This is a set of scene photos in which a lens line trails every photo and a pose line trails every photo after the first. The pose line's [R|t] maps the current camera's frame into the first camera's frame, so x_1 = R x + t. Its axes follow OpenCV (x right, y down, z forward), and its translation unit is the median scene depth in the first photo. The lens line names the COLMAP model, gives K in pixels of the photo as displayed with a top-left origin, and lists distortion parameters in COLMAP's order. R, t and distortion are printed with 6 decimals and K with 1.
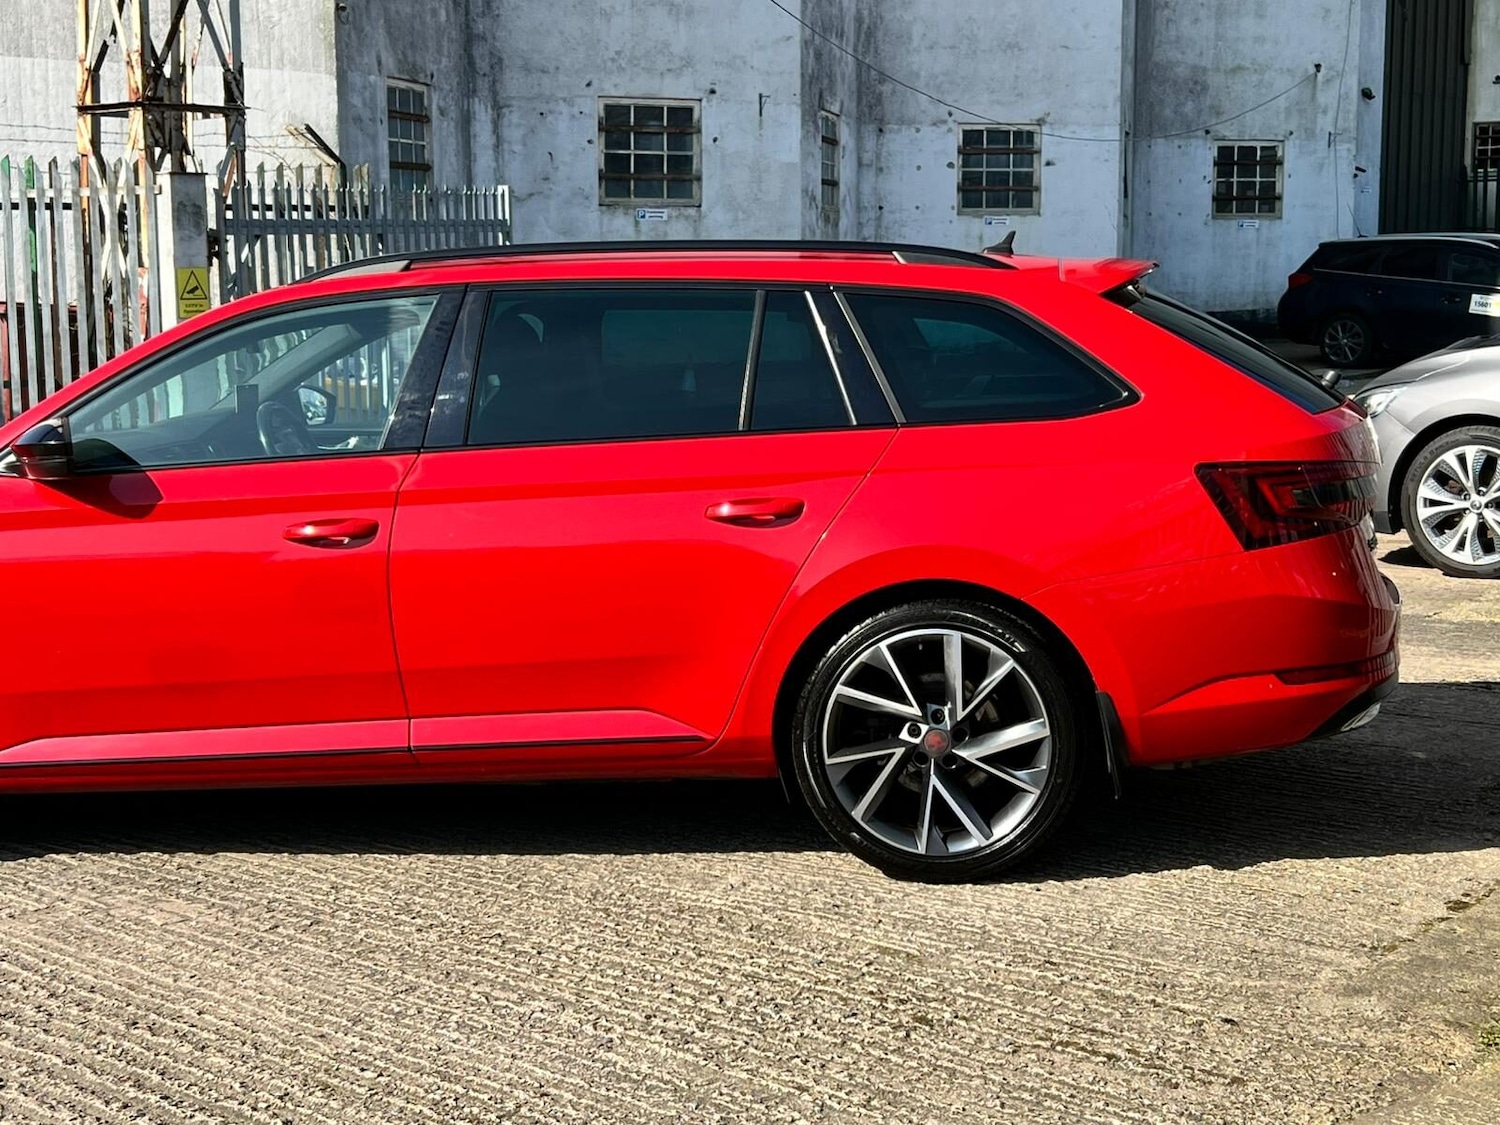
lens RADIAL K [[2282.1, 0, 750.0], [0, 2282.1, 562.5], [0, 0, 1]] dist [0.199676, -0.731873]
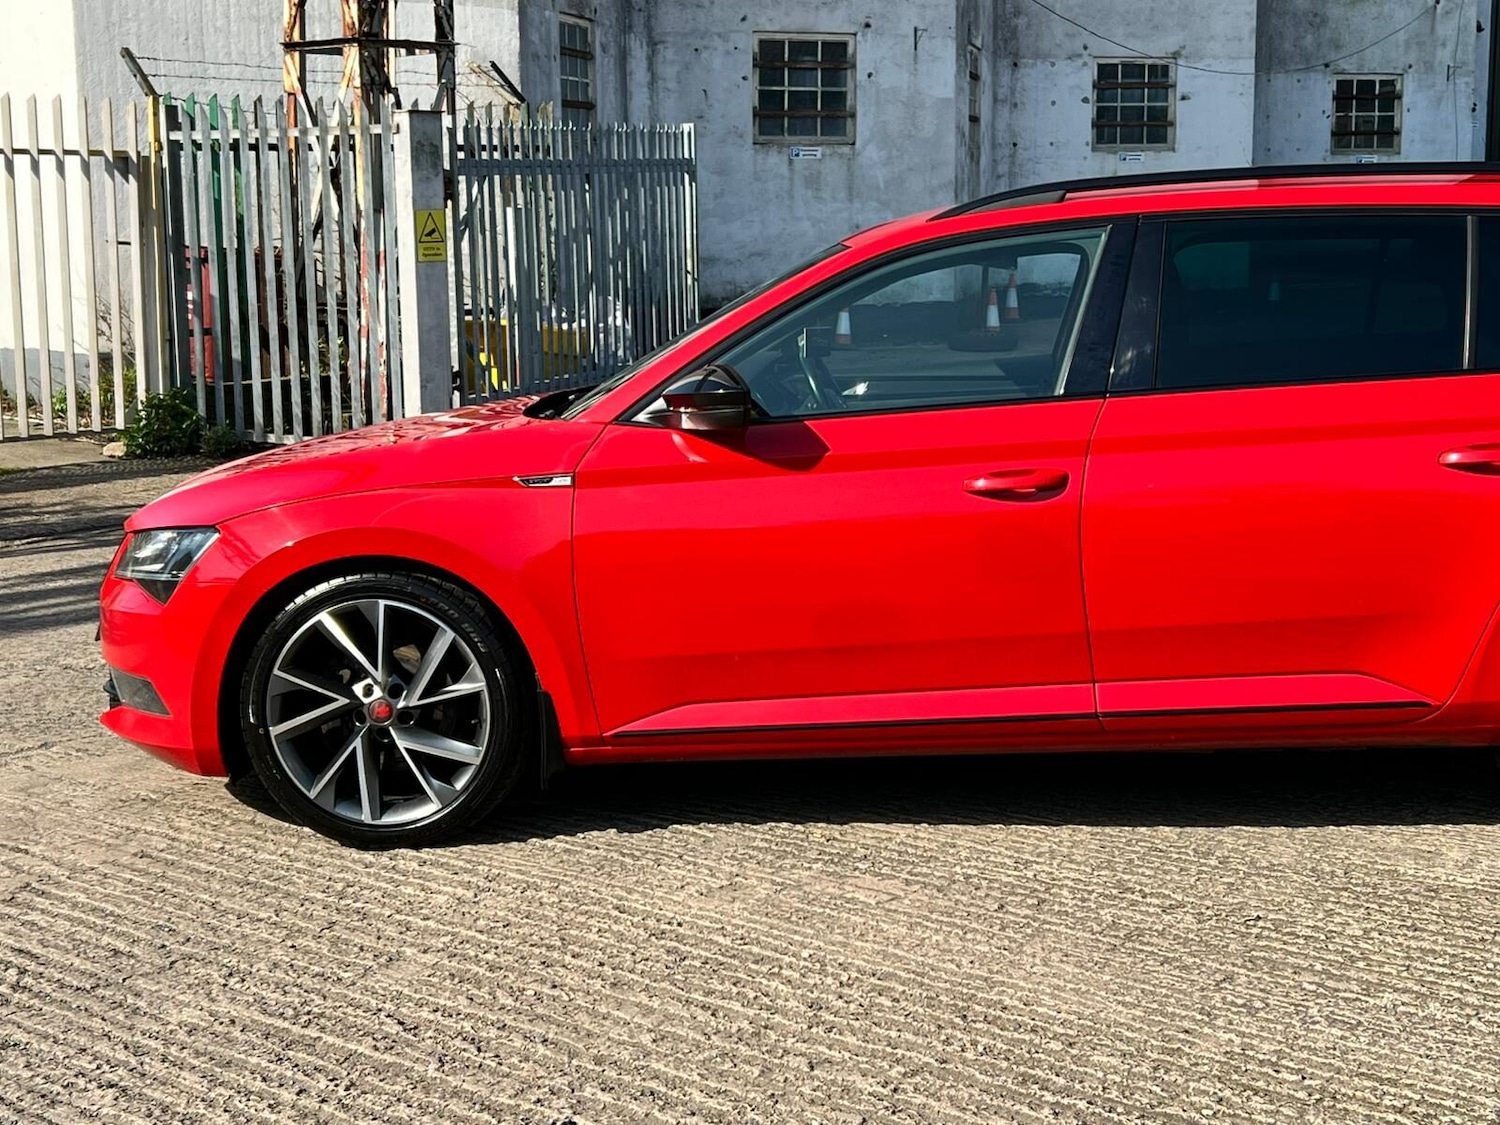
lens RADIAL K [[2282.1, 0, 750.0], [0, 2282.1, 562.5], [0, 0, 1]] dist [0.199676, -0.731873]
pose [[0.999963, -0.006633, 0.005523, -0.100639], [0.006495, 0.999679, 0.024508, -0.001586], [-0.005684, -0.024472, 0.999684, 0.023219]]
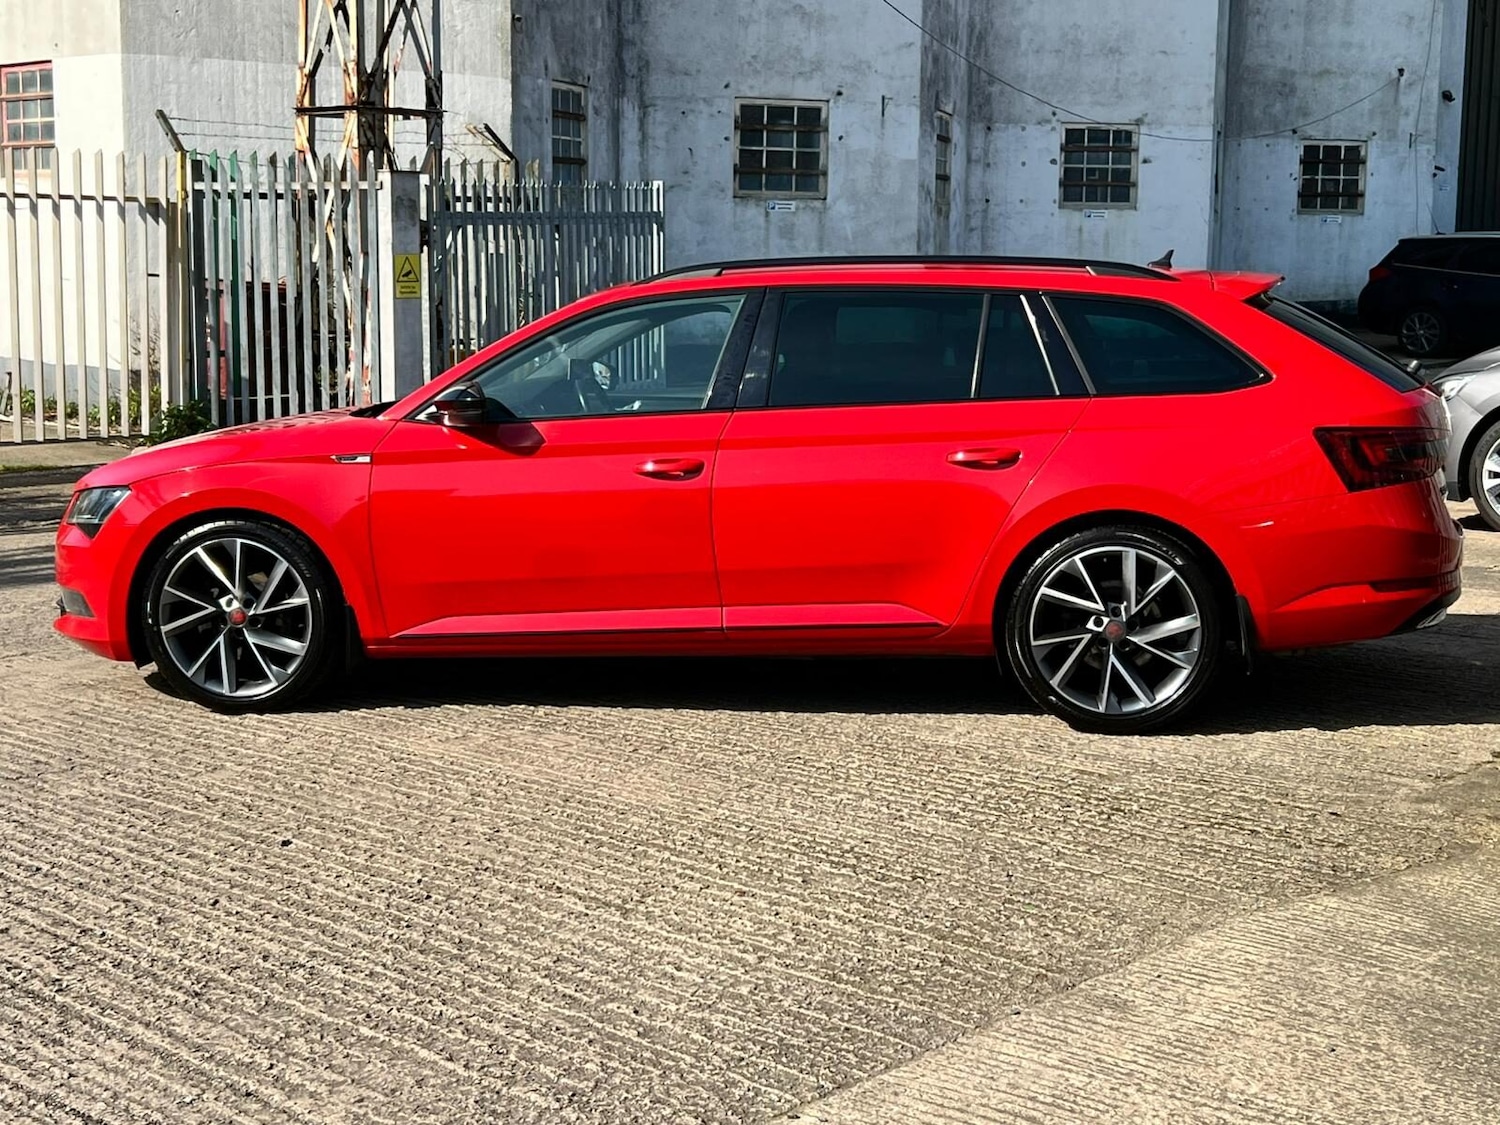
lens RADIAL K [[2278.2, 0, 750.7], [0, 2278.2, 552.9], [0, 0, 1]] dist [0.210775, -0.803879]
pose [[0.999414, 0.019467, -0.028151, -0.032212], [-0.019315, 0.999798, 0.005643, 0.009694], [0.028255, -0.005096, 0.999588, -0.120390]]
